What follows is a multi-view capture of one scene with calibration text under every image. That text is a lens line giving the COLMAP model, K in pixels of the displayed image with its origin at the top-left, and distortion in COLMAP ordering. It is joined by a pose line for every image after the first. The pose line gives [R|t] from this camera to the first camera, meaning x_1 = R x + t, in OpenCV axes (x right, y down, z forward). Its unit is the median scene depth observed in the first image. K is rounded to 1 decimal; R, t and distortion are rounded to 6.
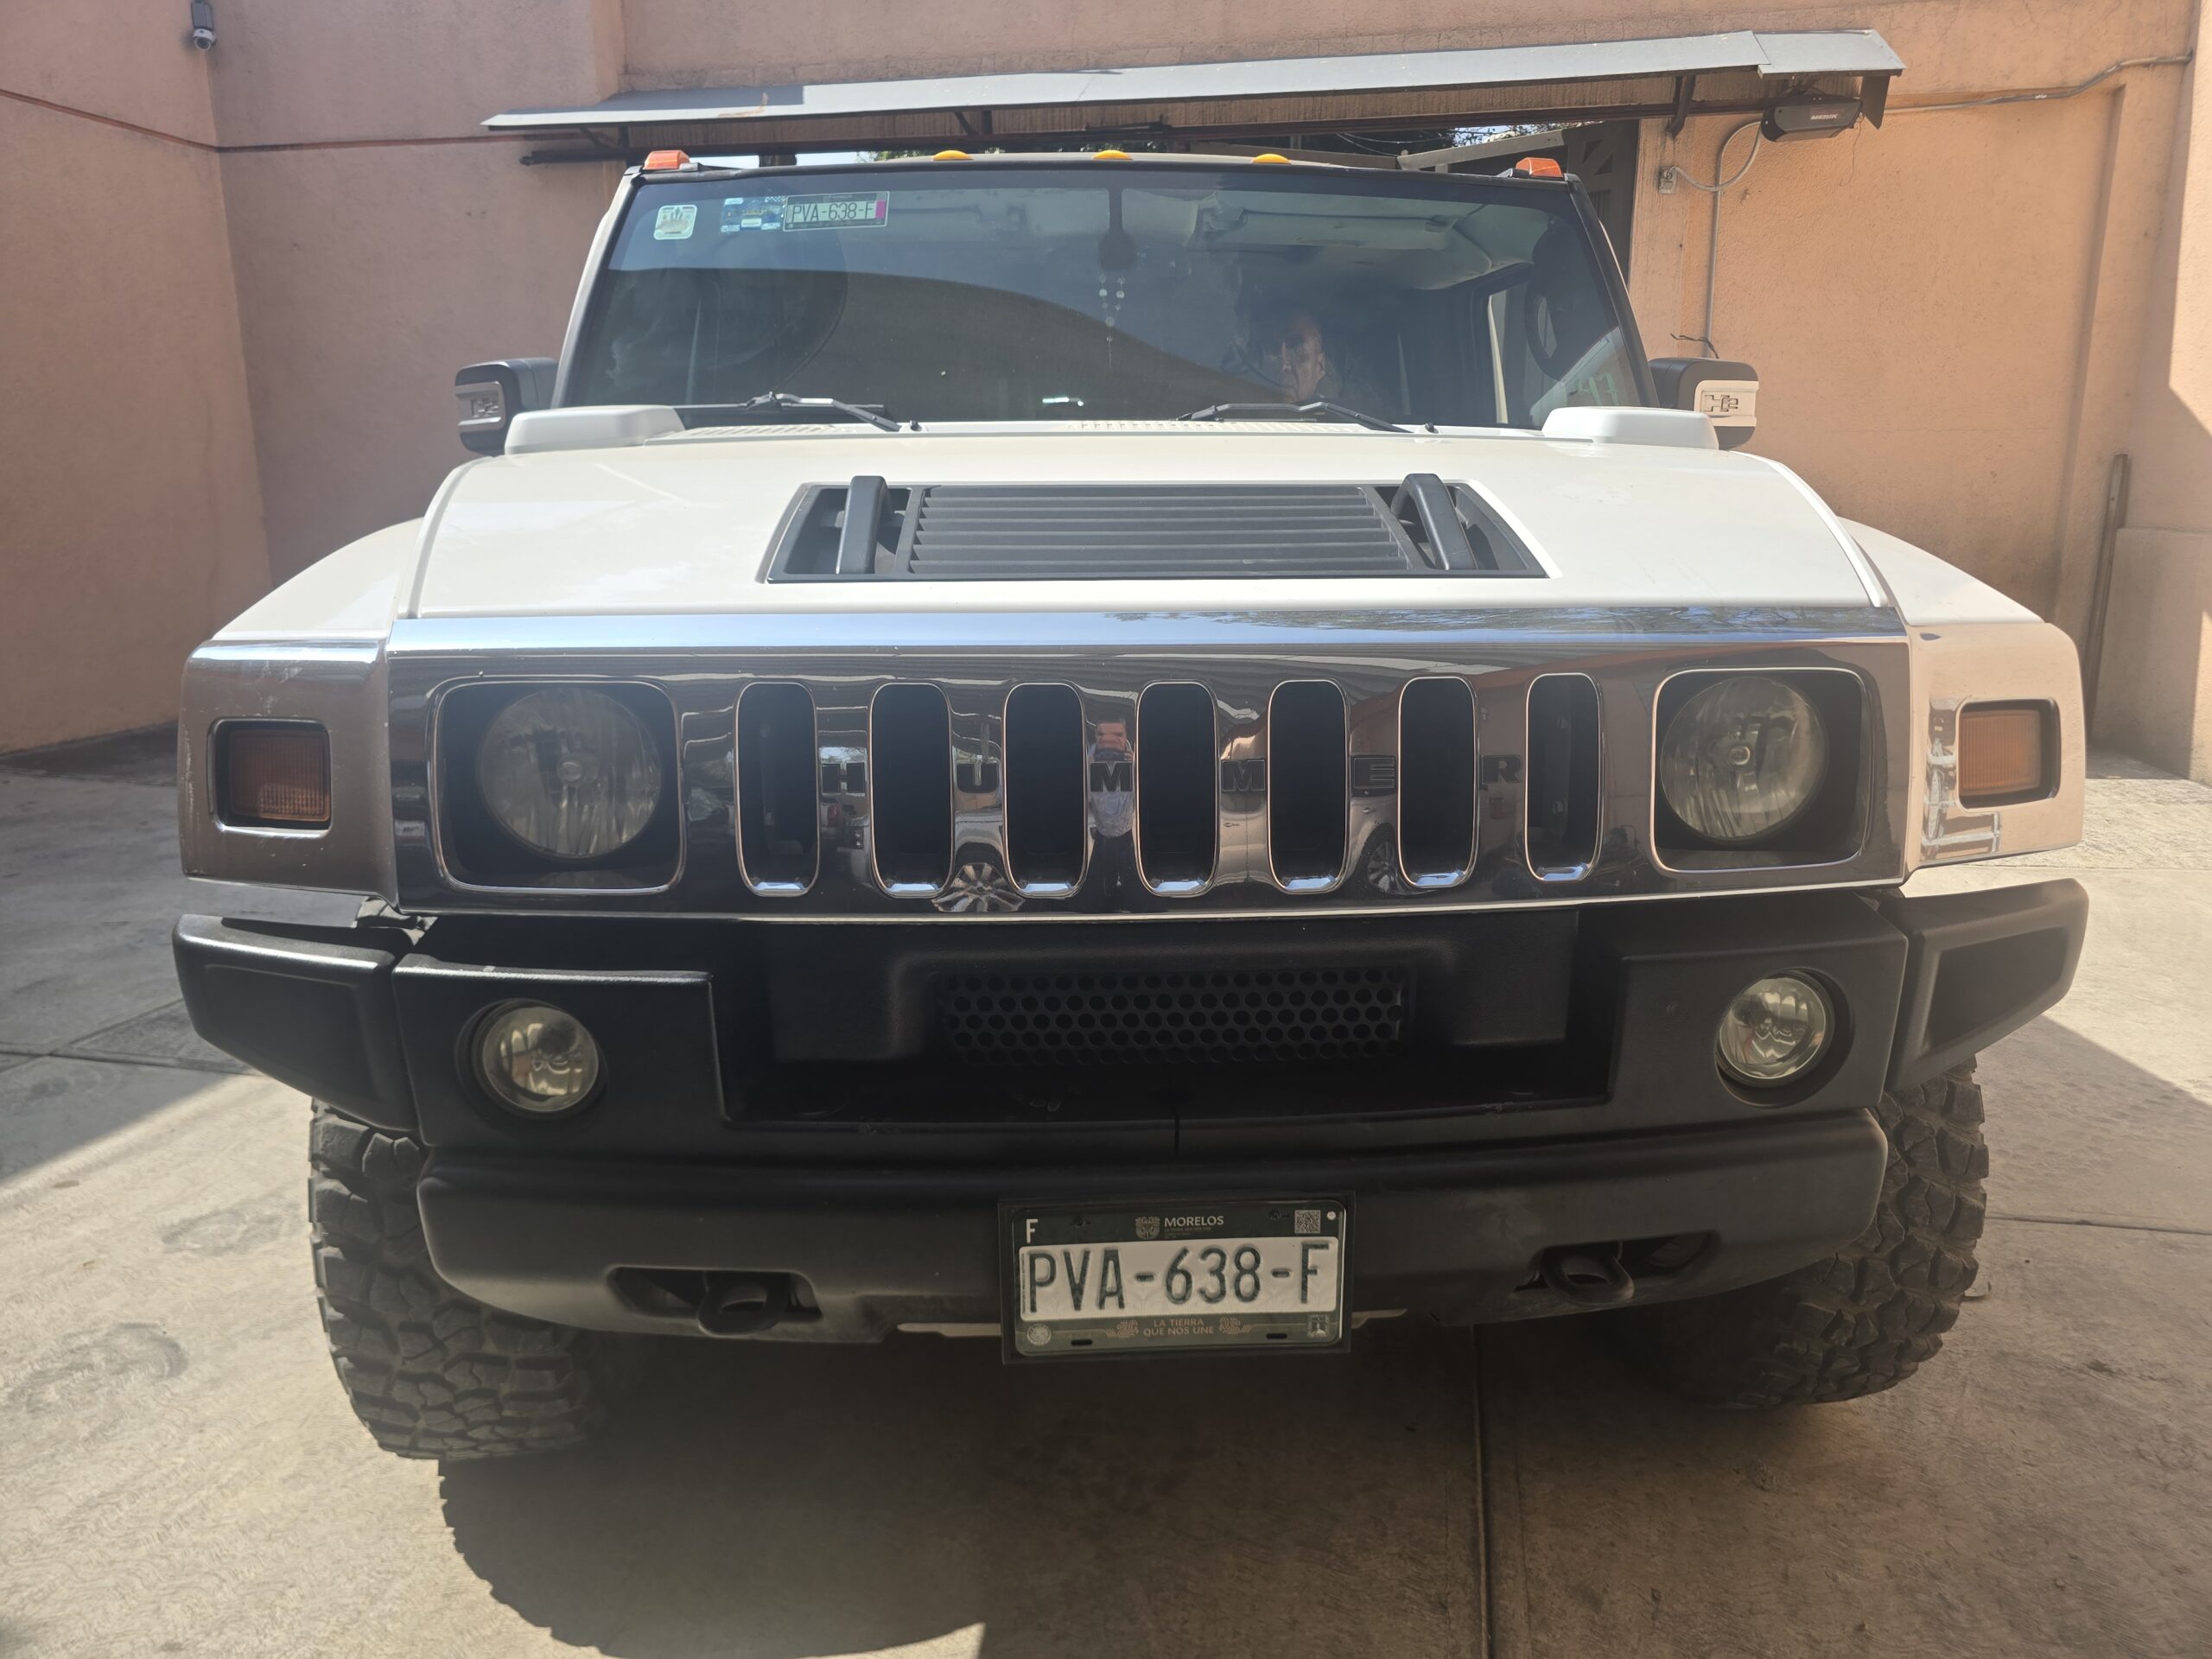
lens RADIAL K [[1556.8, 0, 1144.4], [0, 1556.8, 835.9], [0, 0, 1]] dist [0.036033, -0.032487]
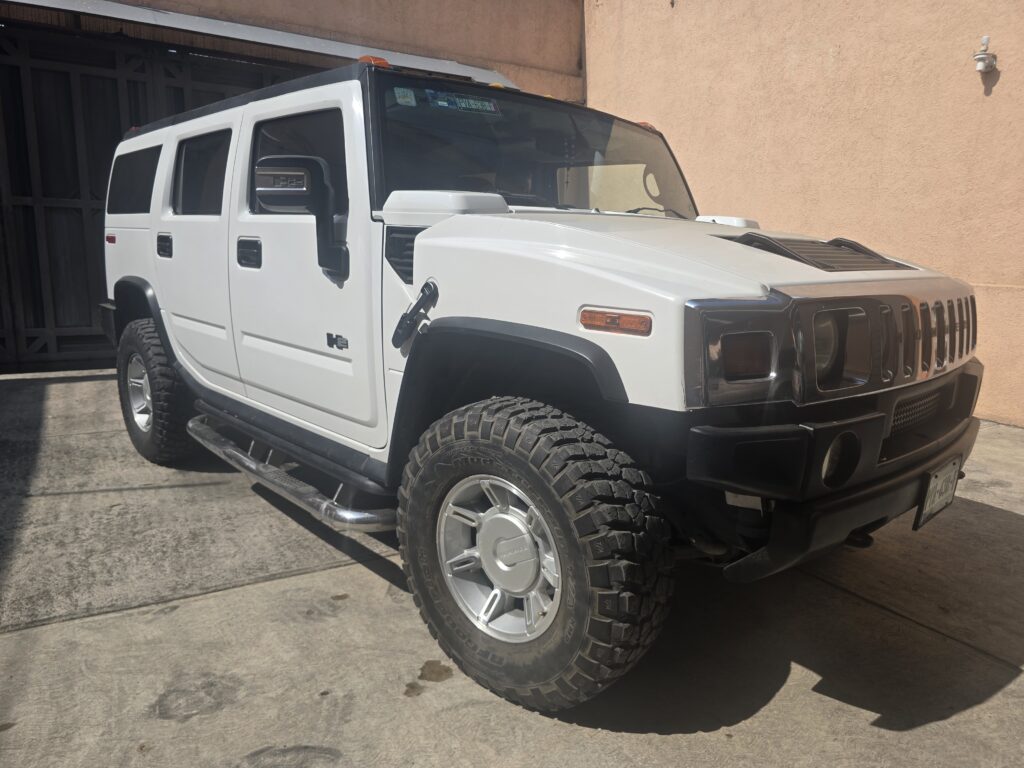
lens RADIAL K [[720.7, 0, 529.8], [0, 720.7, 387.0], [0, 0, 1]] dist [0.036033, -0.032487]
pose [[0.732994, -0.106265, 0.671883, -0.800926], [0.121535, 0.992288, 0.024351, -0.031098], [-0.669289, 0.063808, 0.740257, 0.232980]]
